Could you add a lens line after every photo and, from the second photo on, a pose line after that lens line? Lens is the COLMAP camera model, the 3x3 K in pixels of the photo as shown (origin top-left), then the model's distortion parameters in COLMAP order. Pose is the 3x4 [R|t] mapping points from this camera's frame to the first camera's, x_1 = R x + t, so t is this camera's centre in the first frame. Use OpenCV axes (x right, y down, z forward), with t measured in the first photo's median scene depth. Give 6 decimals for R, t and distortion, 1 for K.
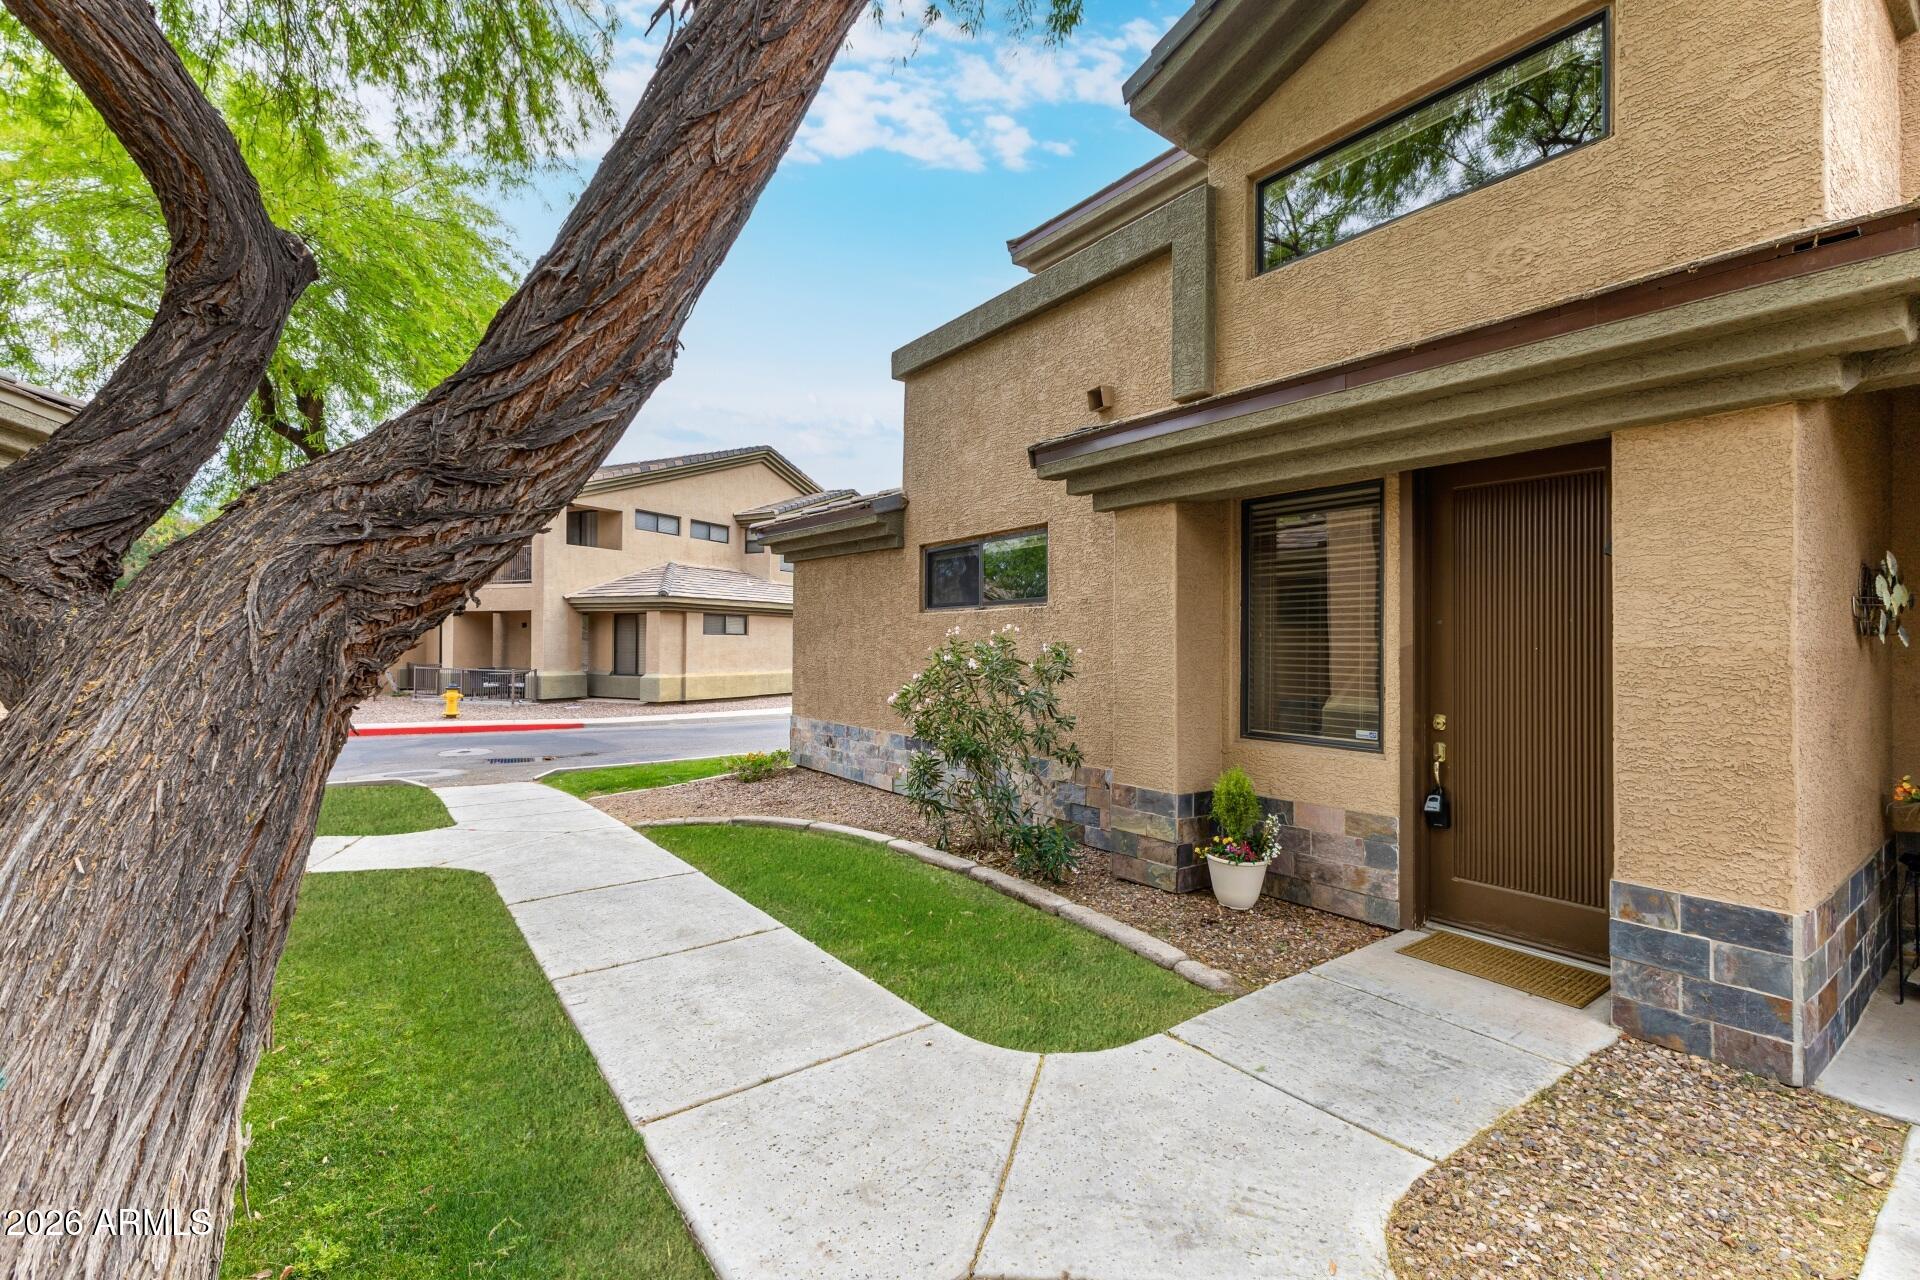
lens RADIAL K [[812.3, 0, 992.1], [0, 812.3, 638.2], [0, 0, 1]] dist [0.002073, -0.000223]
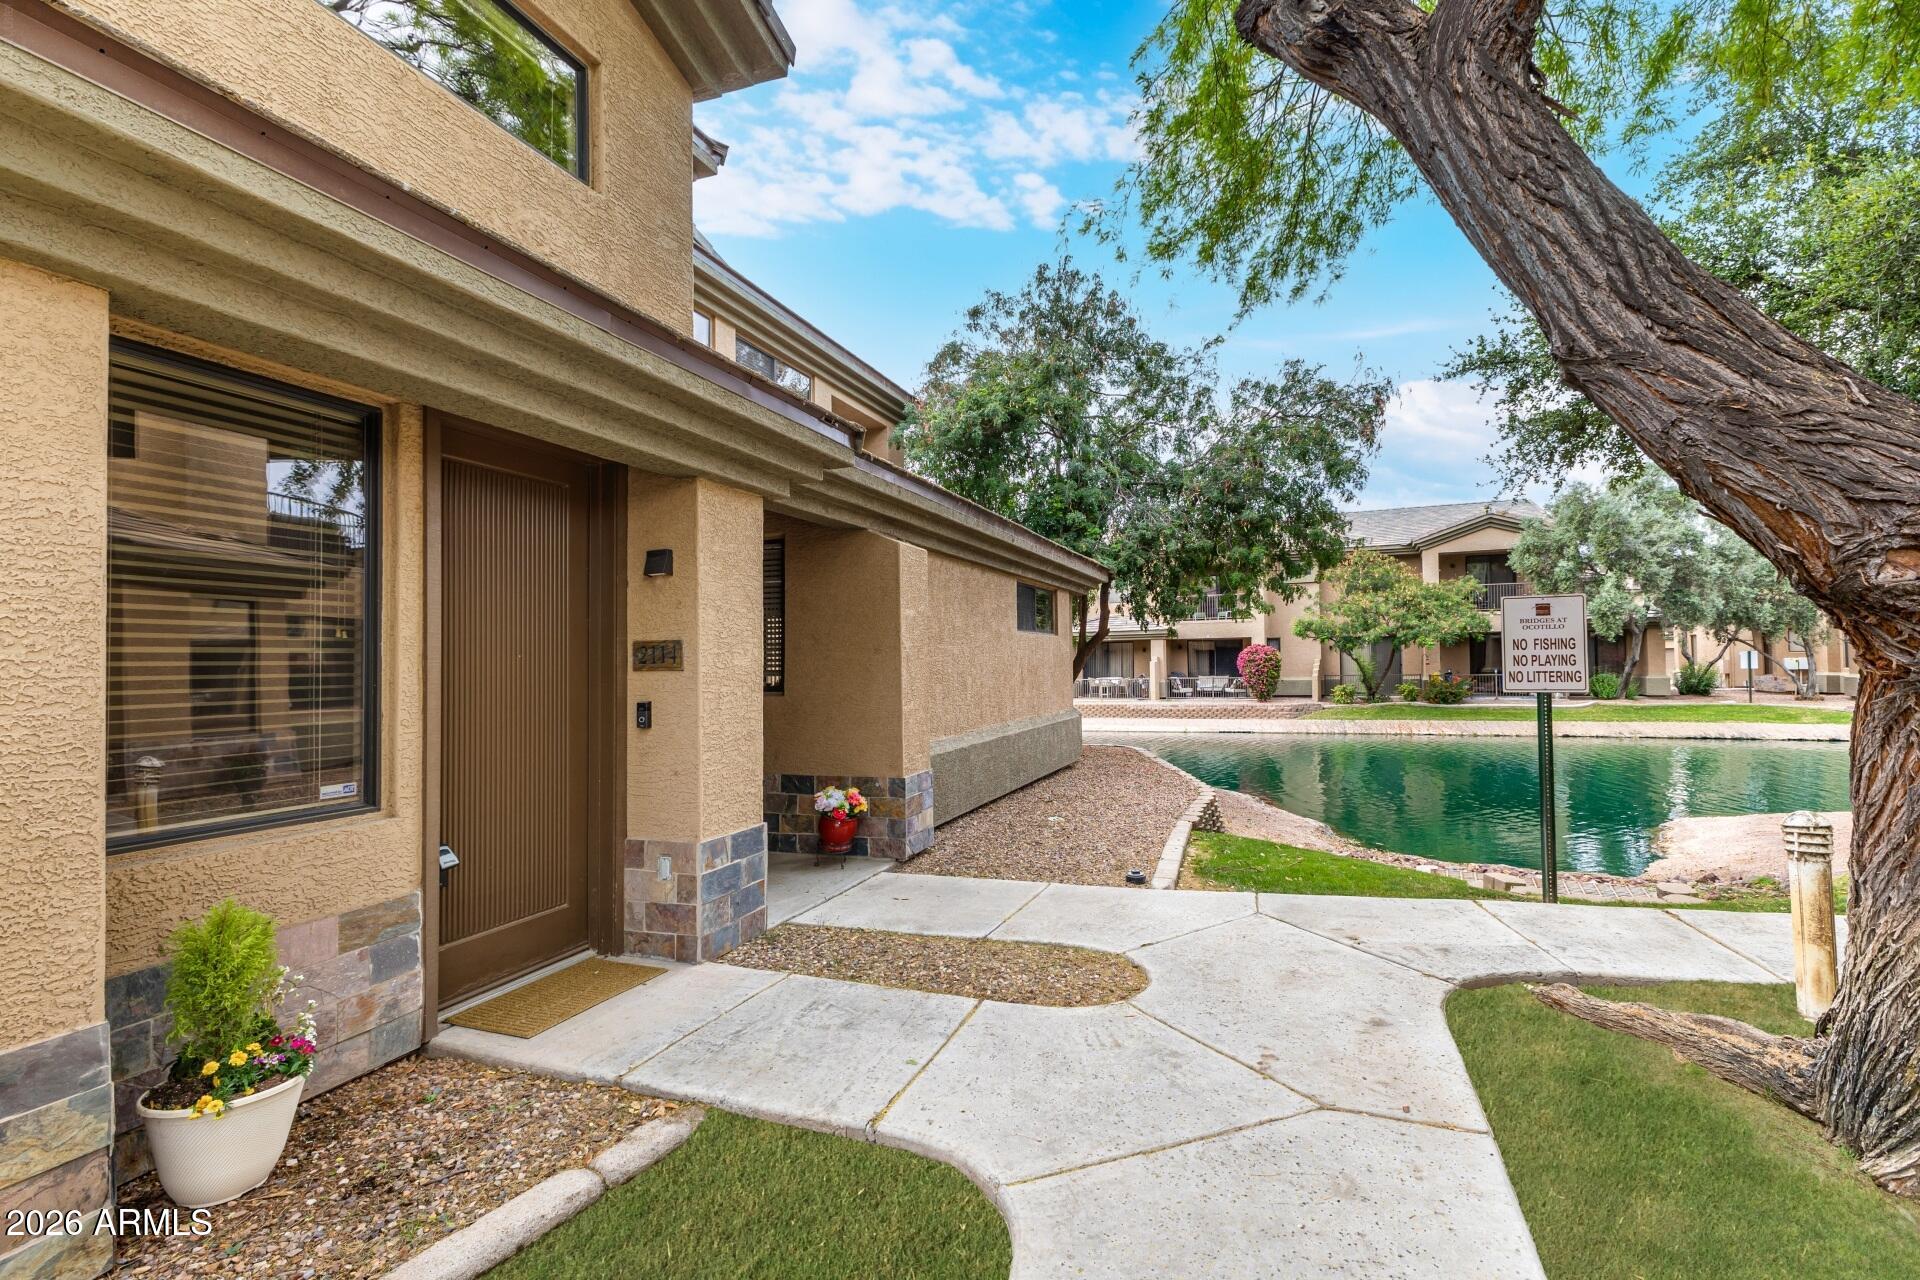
lens RADIAL K [[887.8, 0, 960.0], [0, 887.8, 640.0], [0, 0, 1]] dist [0.000955, -0.000025]
pose [[-0.528153, 0.025723, 0.848760, -0.581669], [0.008355, 0.999650, -0.025097, 0.029725], [-0.849108, -0.006163, -0.528183, 1.371268]]
